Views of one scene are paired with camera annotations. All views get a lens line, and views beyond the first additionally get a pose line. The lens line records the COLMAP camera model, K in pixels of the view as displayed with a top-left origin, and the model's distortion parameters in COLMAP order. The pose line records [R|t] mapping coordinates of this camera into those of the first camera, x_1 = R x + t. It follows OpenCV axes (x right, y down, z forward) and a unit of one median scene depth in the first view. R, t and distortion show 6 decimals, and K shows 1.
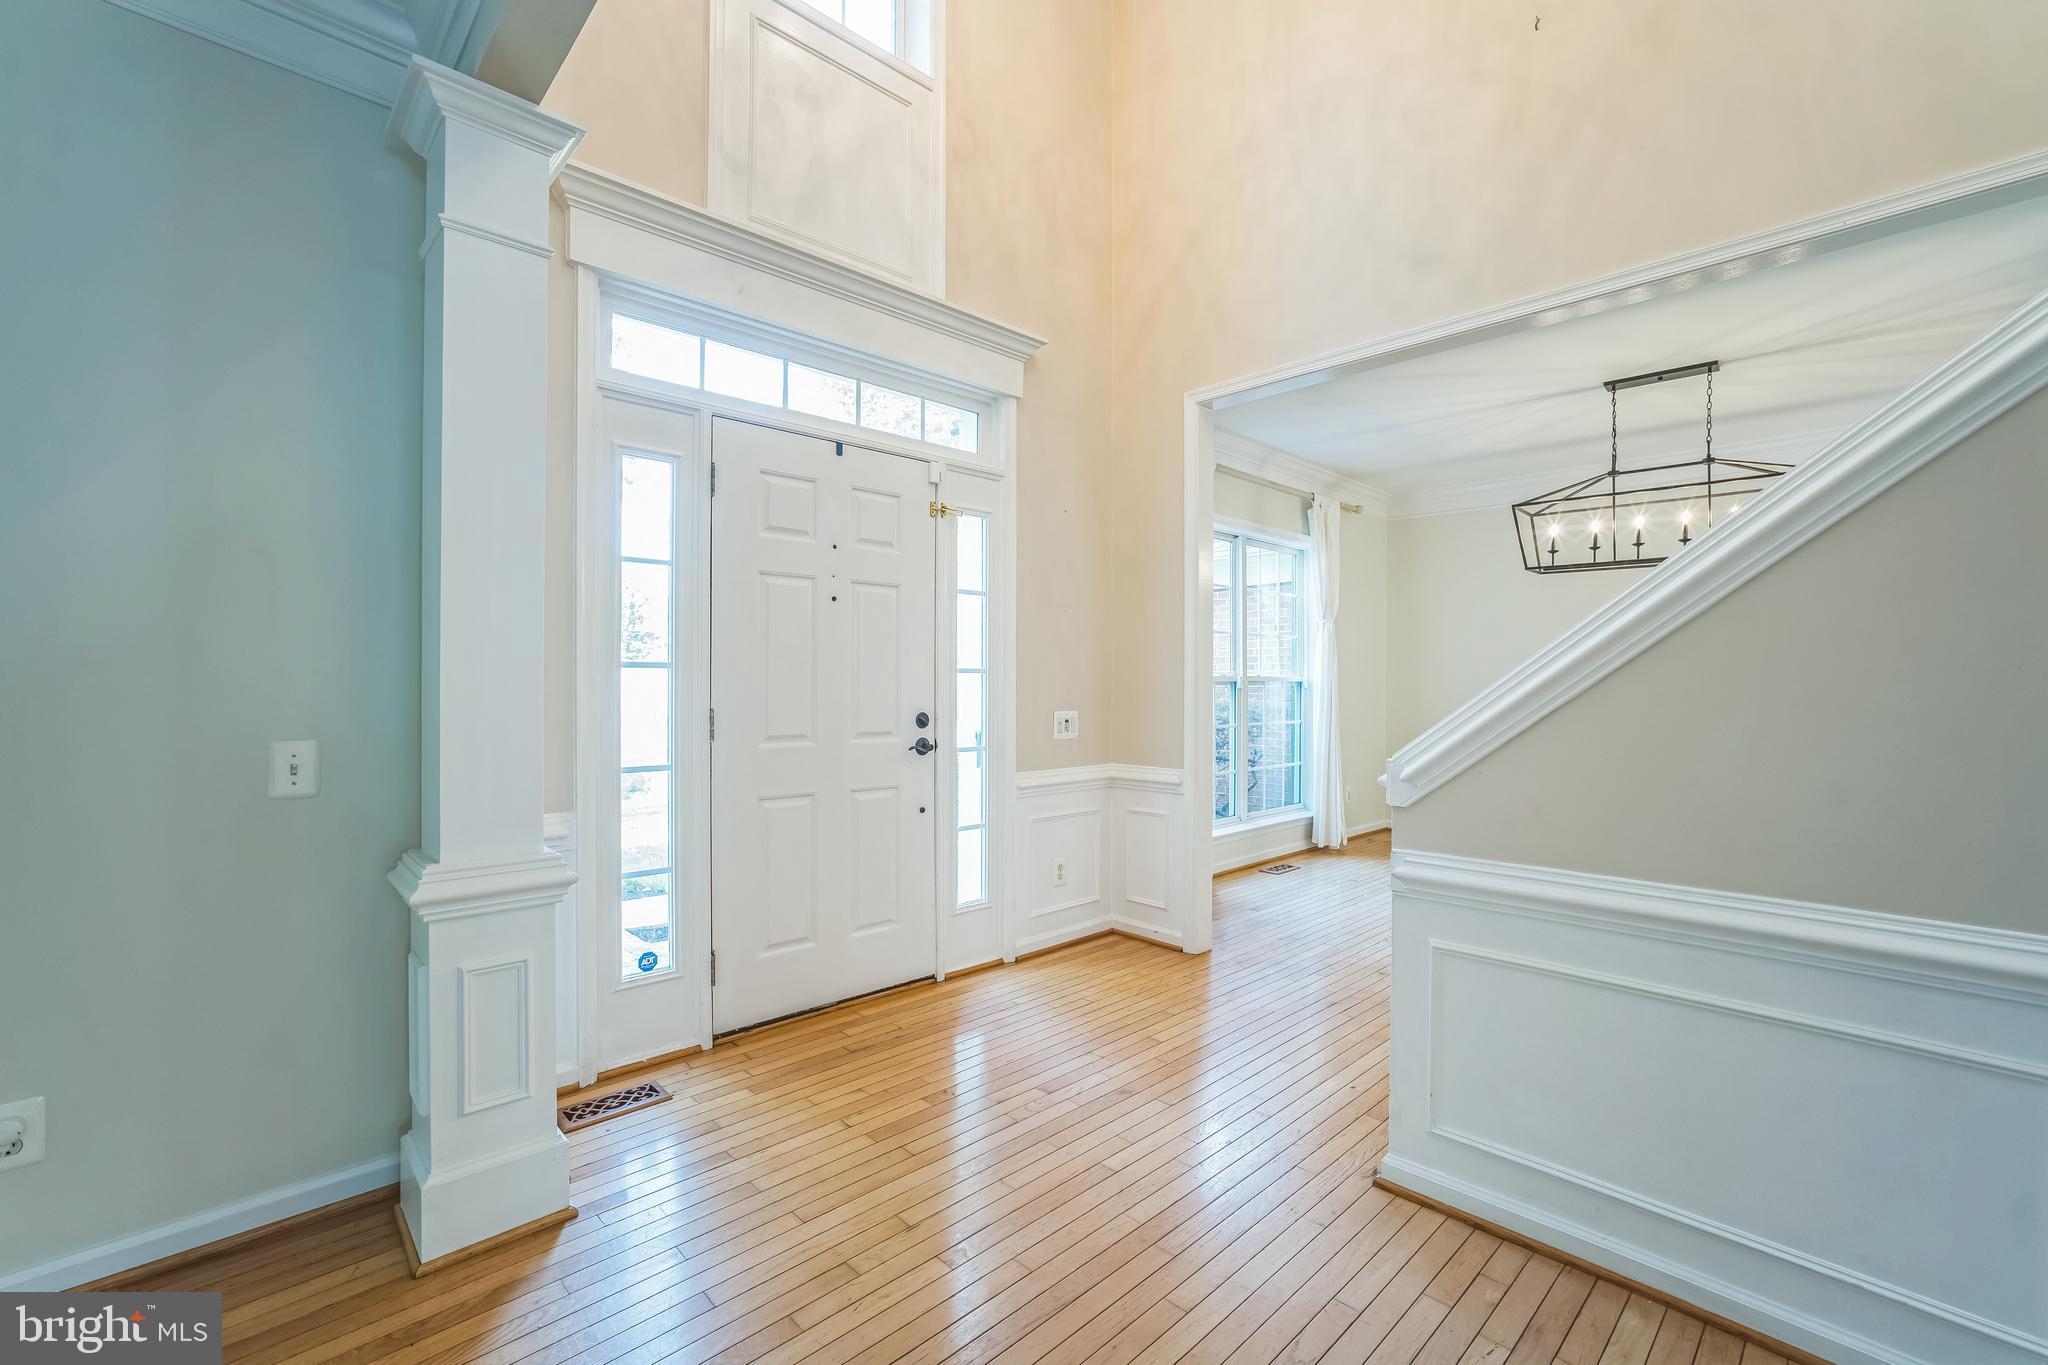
lens RADIAL K [[862.0, 0, 1024.8], [0, 862.0, 686.3], [0, 0, 1]] dist [-0.017539, 0.003271]
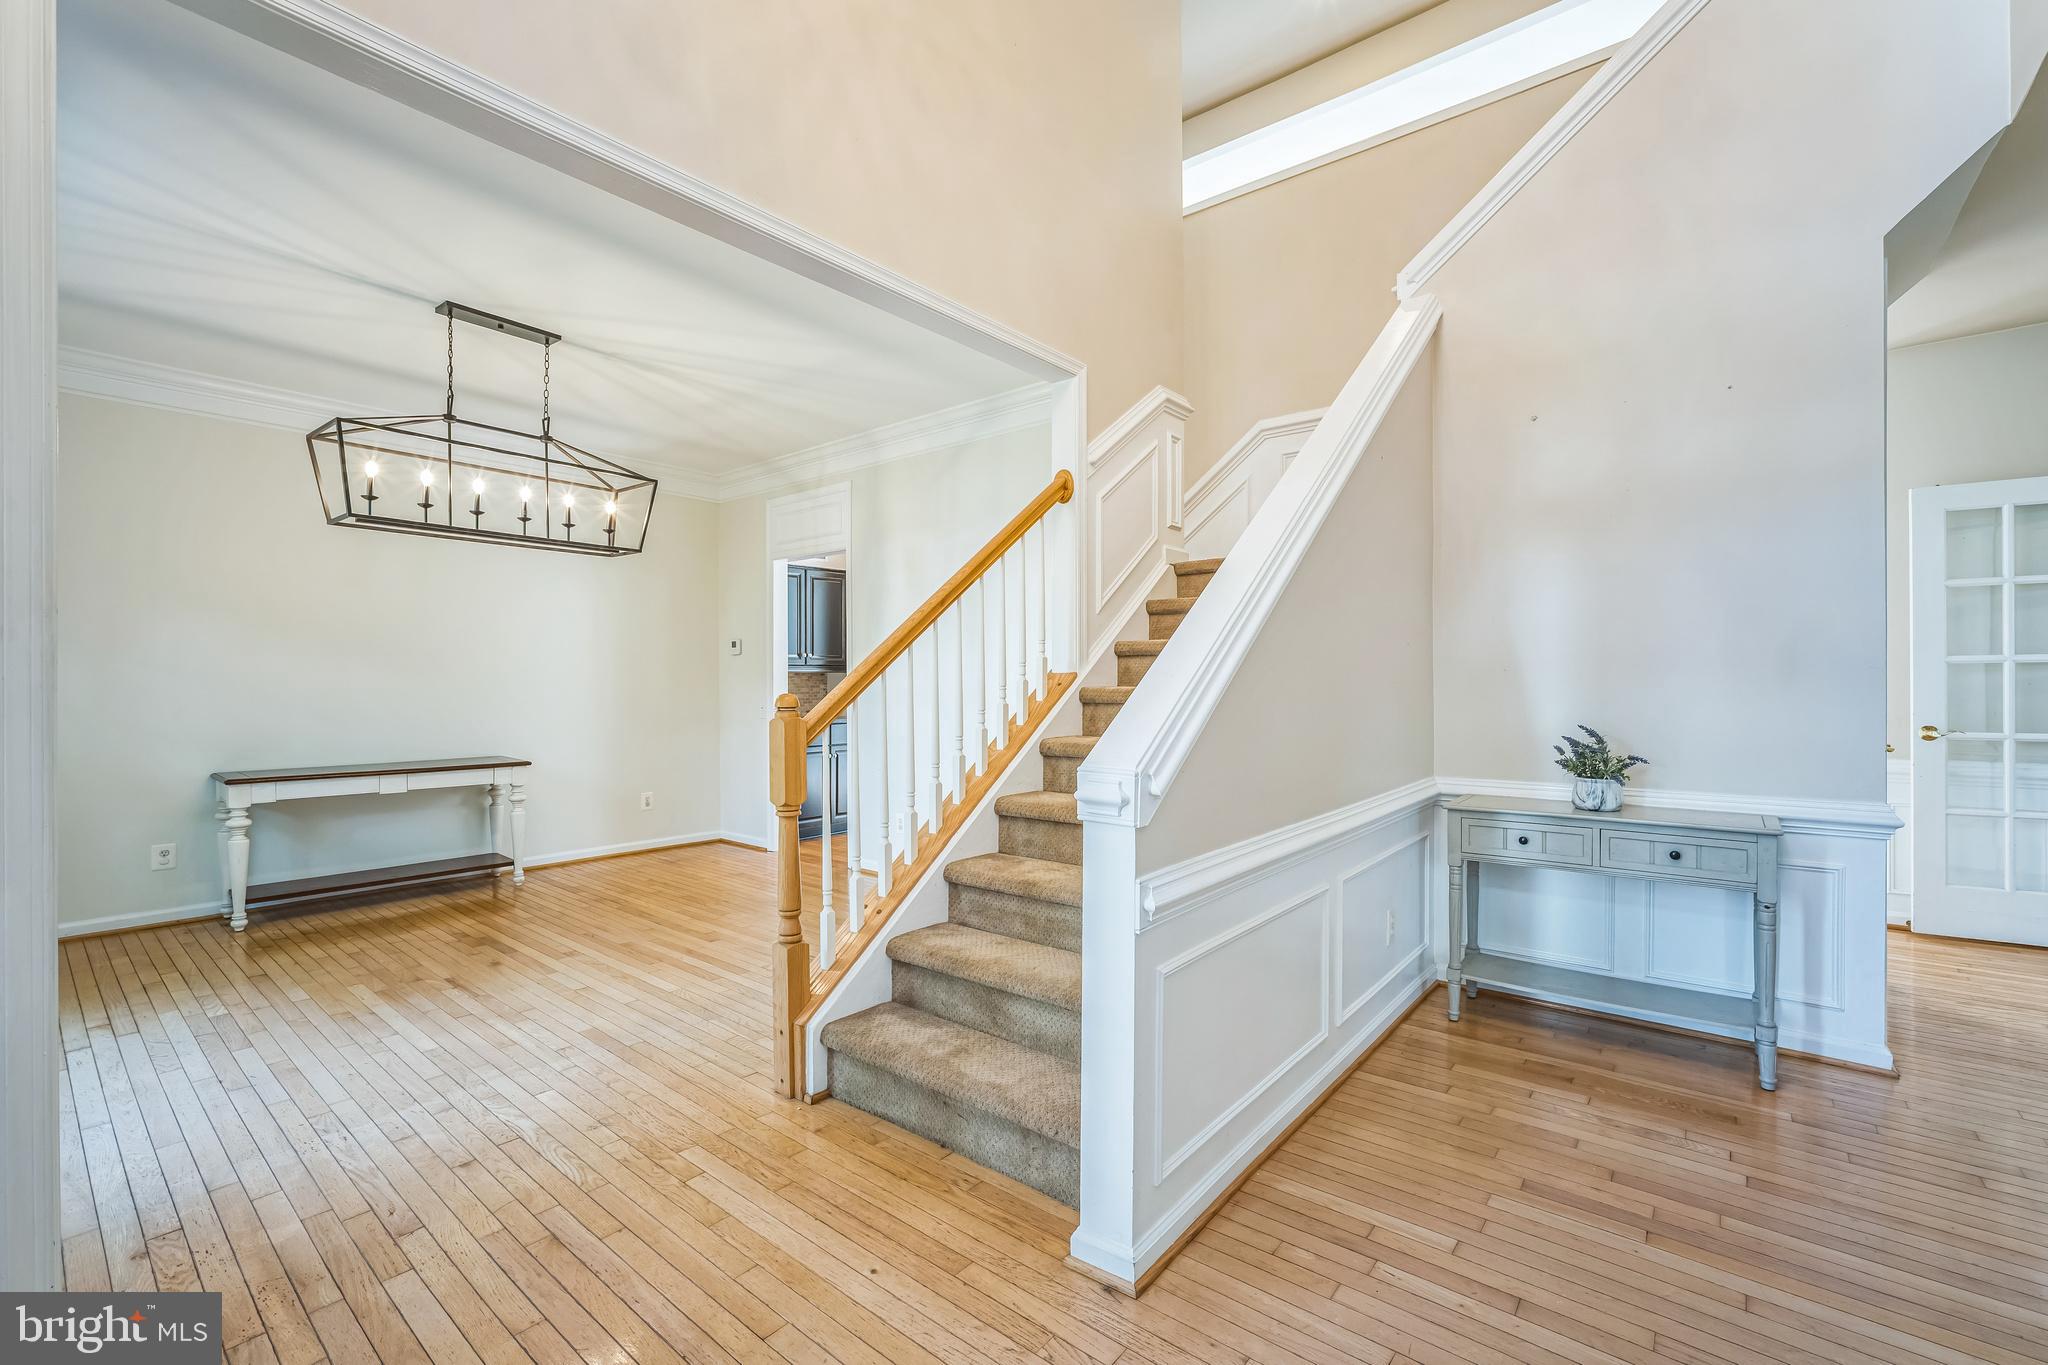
lens RADIAL K [[862.0, 0, 1024.5], [0, 862.0, 683.5], [0, 0, 1]] dist [-0.017539, 0.003271]
pose [[-0.115281, -0.010480, 0.993278, -0.185076], [0.005132, 0.999925, 0.011145, -0.005275], [-0.993320, 0.006383, -0.115218, 0.582823]]
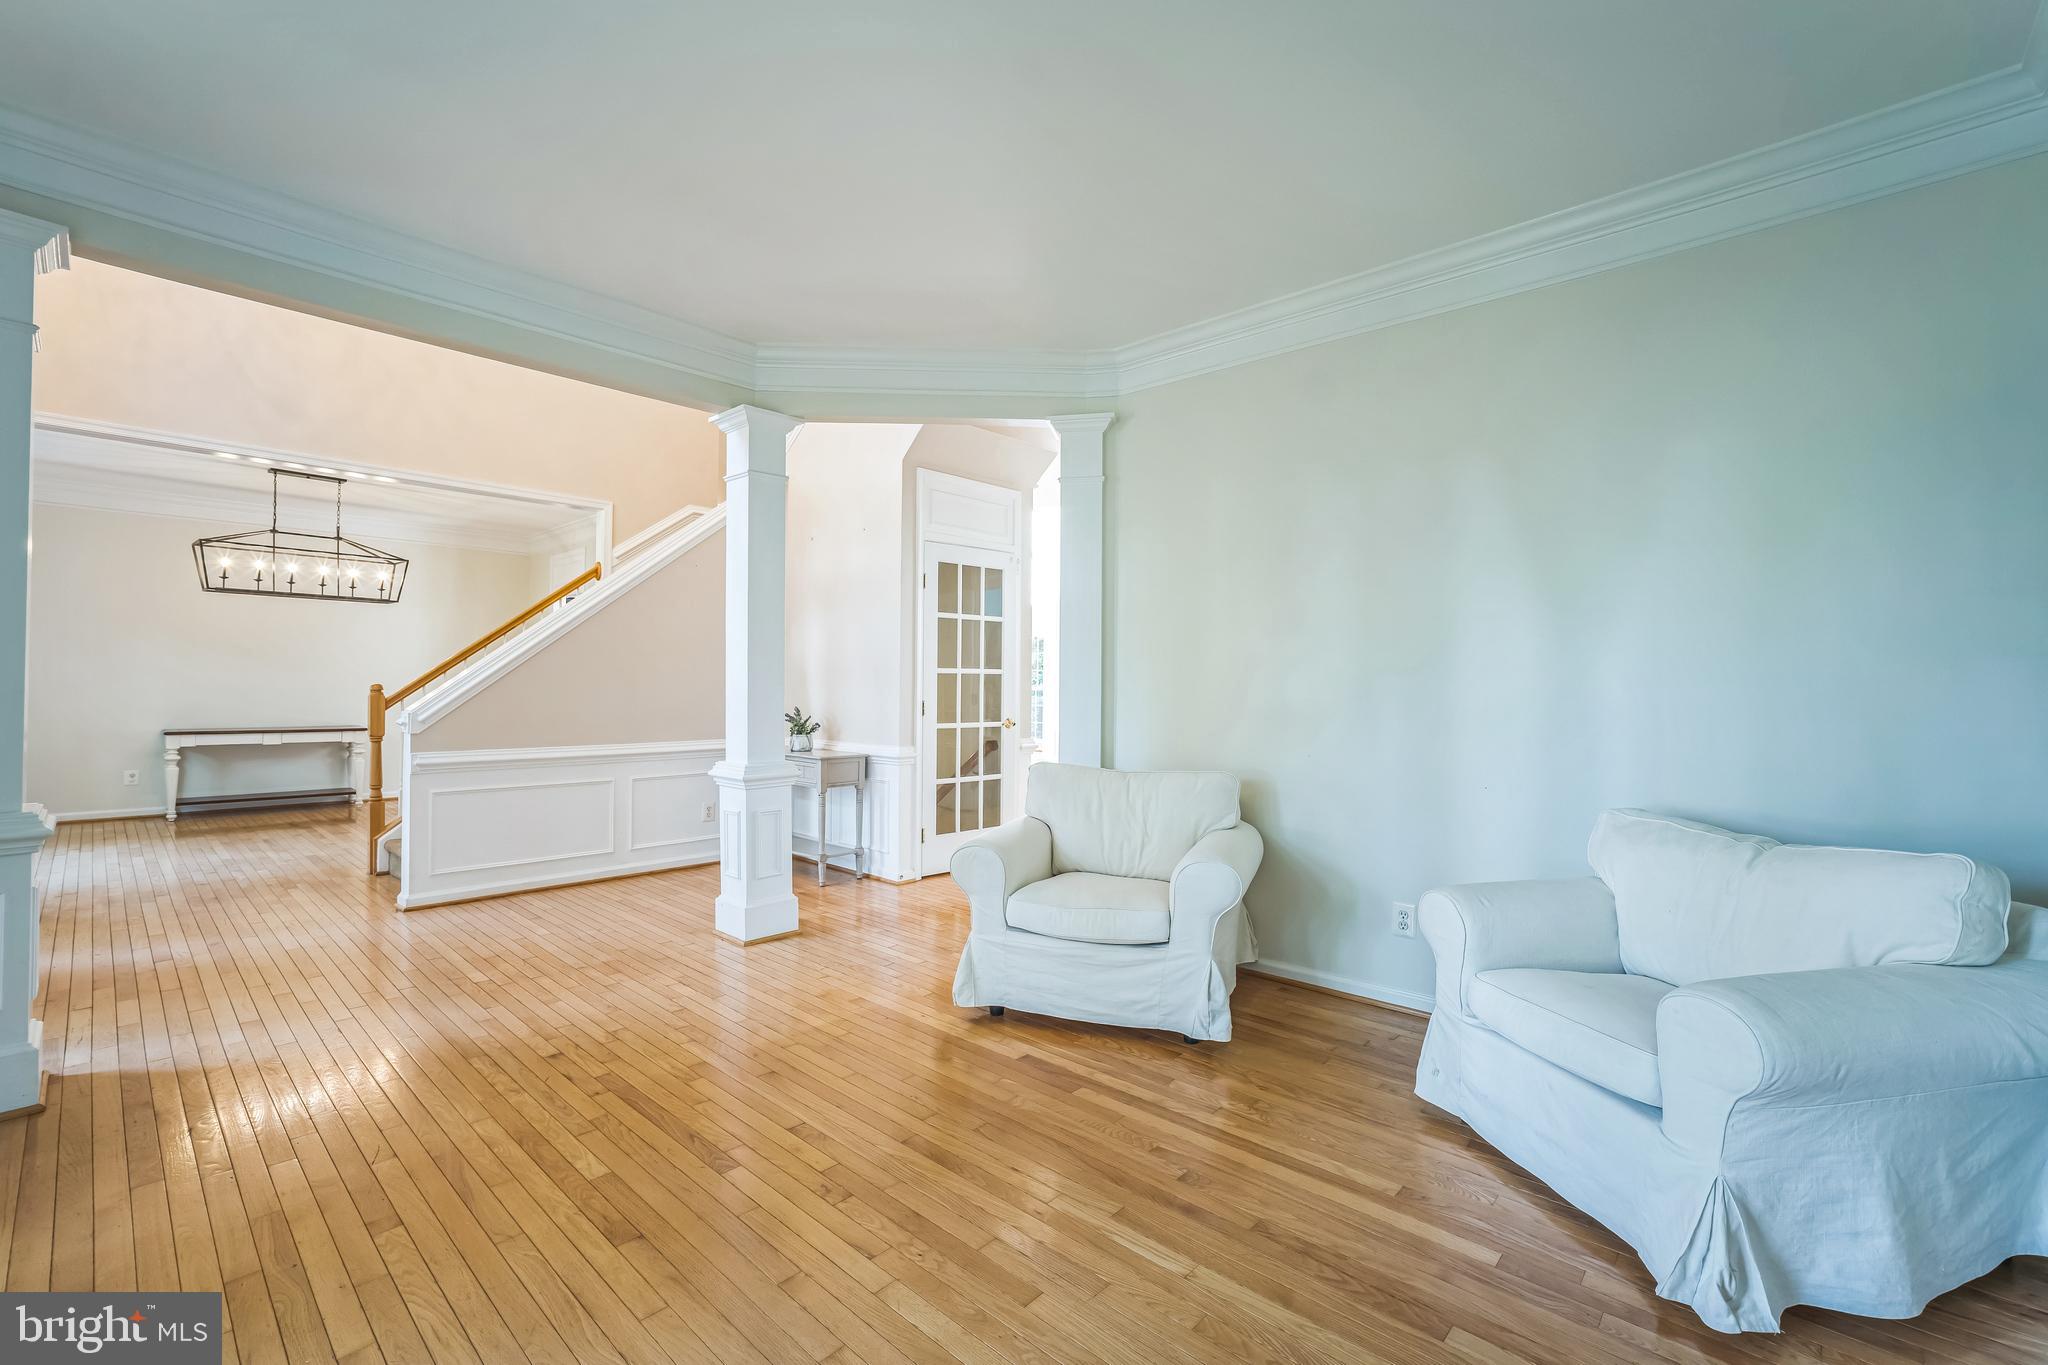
lens RADIAL K [[862.0, 0, 1028.0], [0, 862.0, 674.1], [0, 0, 1]] dist [-0.017539, 0.003271]
pose [[-0.065144, 0.003731, 0.997869, -0.892061], [-0.008116, 0.999958, -0.004269, -0.009208], [-0.997843, -0.008377, -0.065111, -0.205941]]
